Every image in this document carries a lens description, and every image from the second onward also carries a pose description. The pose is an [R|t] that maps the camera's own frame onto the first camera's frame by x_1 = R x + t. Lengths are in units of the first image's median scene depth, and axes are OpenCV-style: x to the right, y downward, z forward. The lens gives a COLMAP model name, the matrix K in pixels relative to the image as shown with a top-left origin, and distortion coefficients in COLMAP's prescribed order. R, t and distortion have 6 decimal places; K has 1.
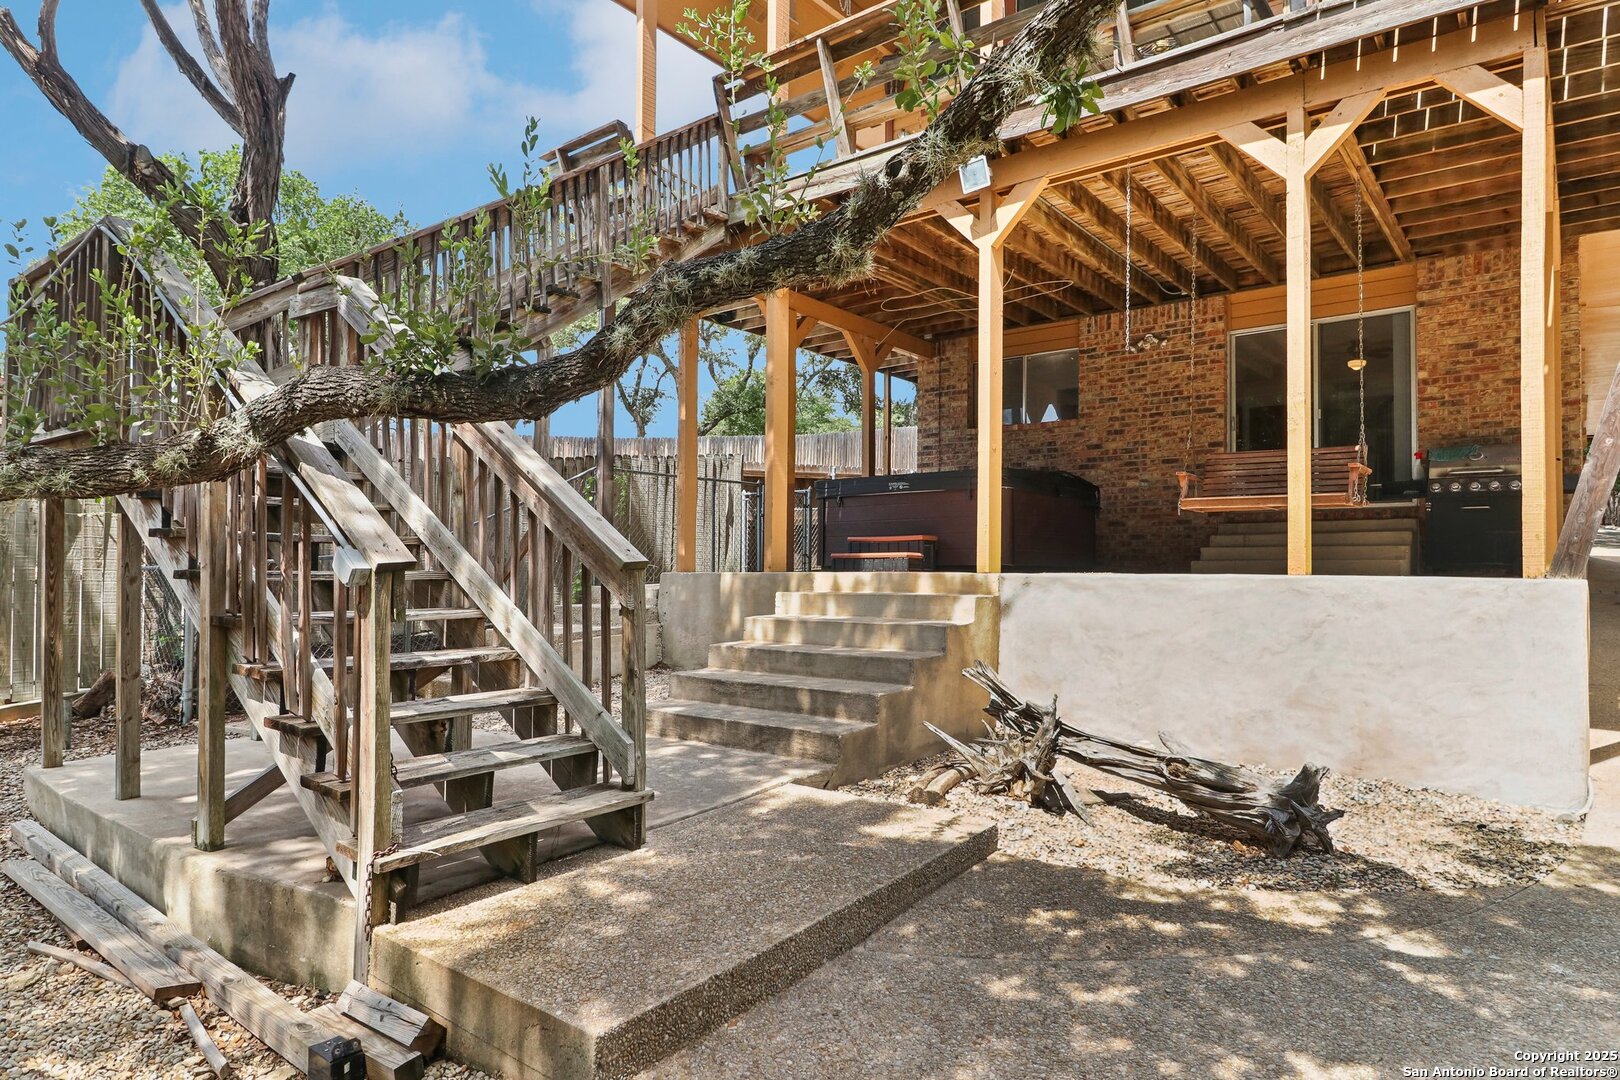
lens RADIAL K [[945.5, 0, 811.5], [0, 945.5, 549.7], [0, 0, 1]] dist [-0.001292, 0.000067]
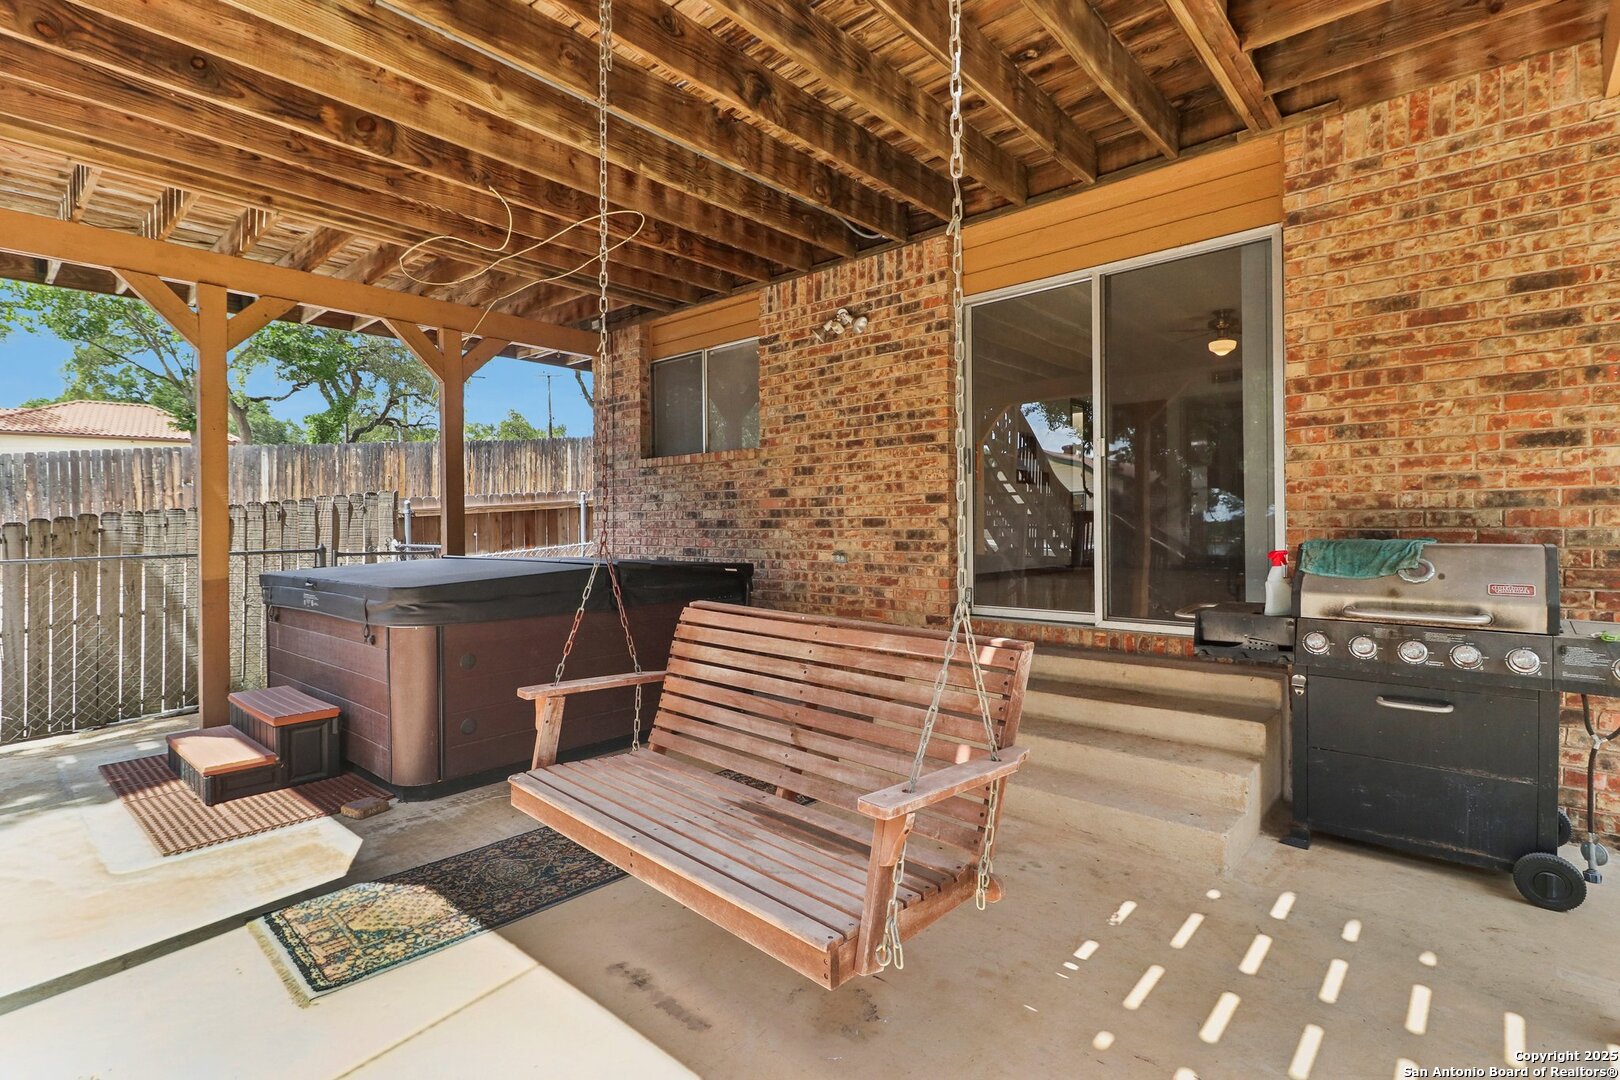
lens RADIAL K [[761.2, 0, 808.2], [0, 761.2, 525.9], [0, 0, 1]] dist [0.016025, -0.011271]
pose [[0.998526, -0.018170, -0.051141, 0.369610], [0.019481, 0.999492, 0.025240, -0.106556], [0.050656, -0.026199, 0.998372, 0.529651]]
